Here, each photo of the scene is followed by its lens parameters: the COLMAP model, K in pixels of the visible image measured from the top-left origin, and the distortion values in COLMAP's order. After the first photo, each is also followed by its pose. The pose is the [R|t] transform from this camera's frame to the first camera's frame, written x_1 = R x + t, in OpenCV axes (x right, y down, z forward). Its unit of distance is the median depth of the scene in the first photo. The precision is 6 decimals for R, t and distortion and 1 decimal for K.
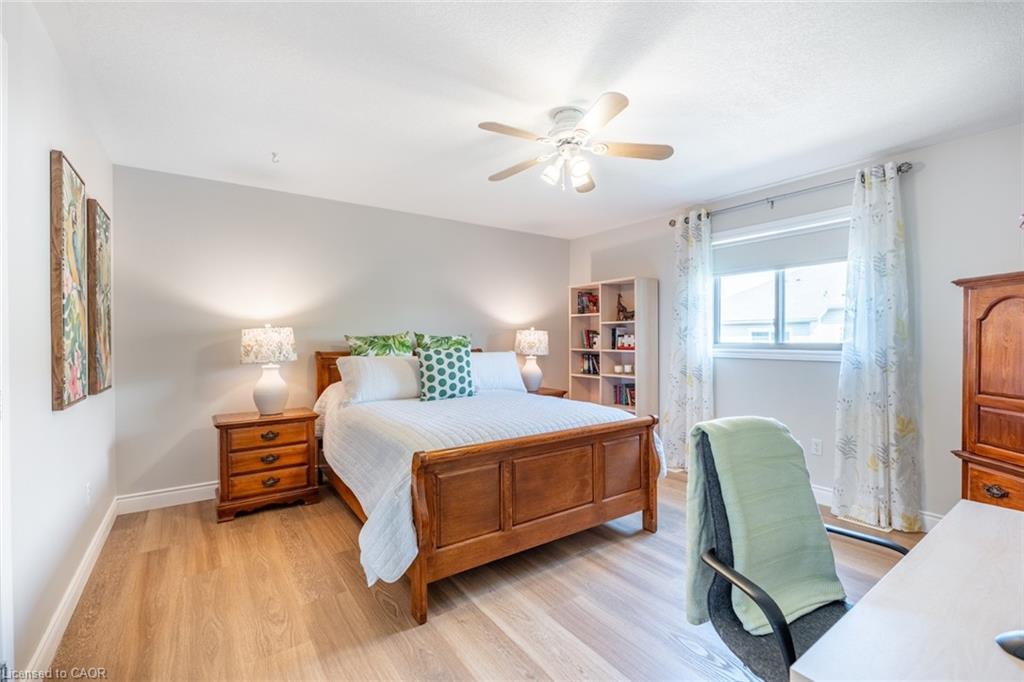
lens RADIAL K [[442.6, 0, 510.6], [0, 442.6, 339.5], [0, 0, 1]] dist [-0.001913, -0.000254]
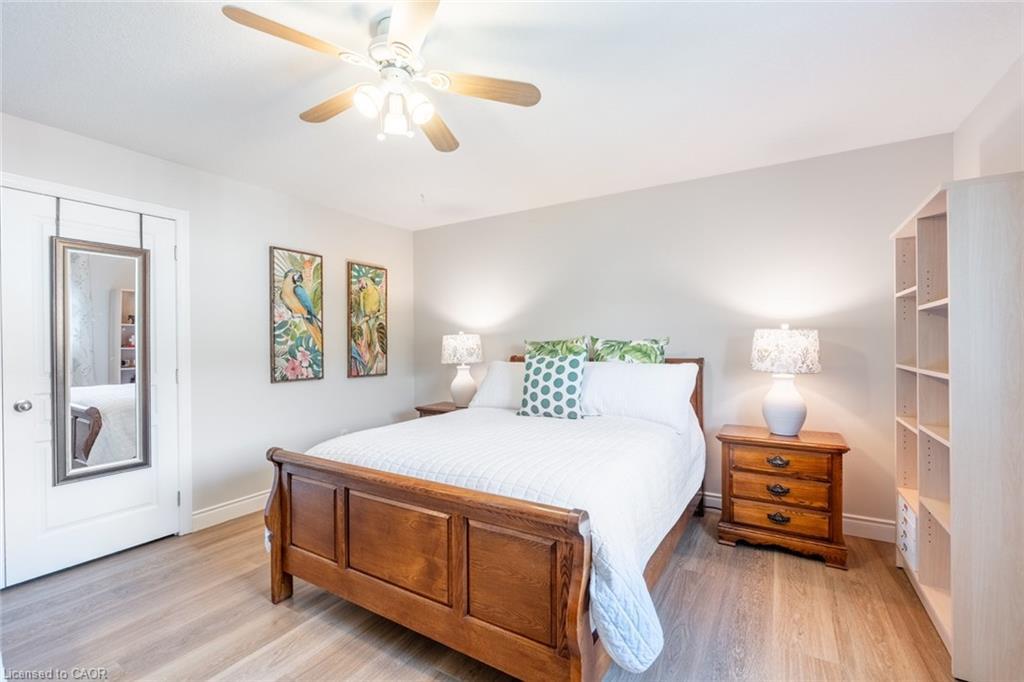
lens RADIAL K [[442.6, 0, 510.7], [0, 442.6, 344.5], [0, 0, 1]] dist [-0.001913, -0.000254]
pose [[0.395455, -0.000126, -0.918485, 0.580097], [0.000295, 1.000000, -0.000010, -0.000667], [0.918485, -0.000267, 0.395455, 0.611877]]
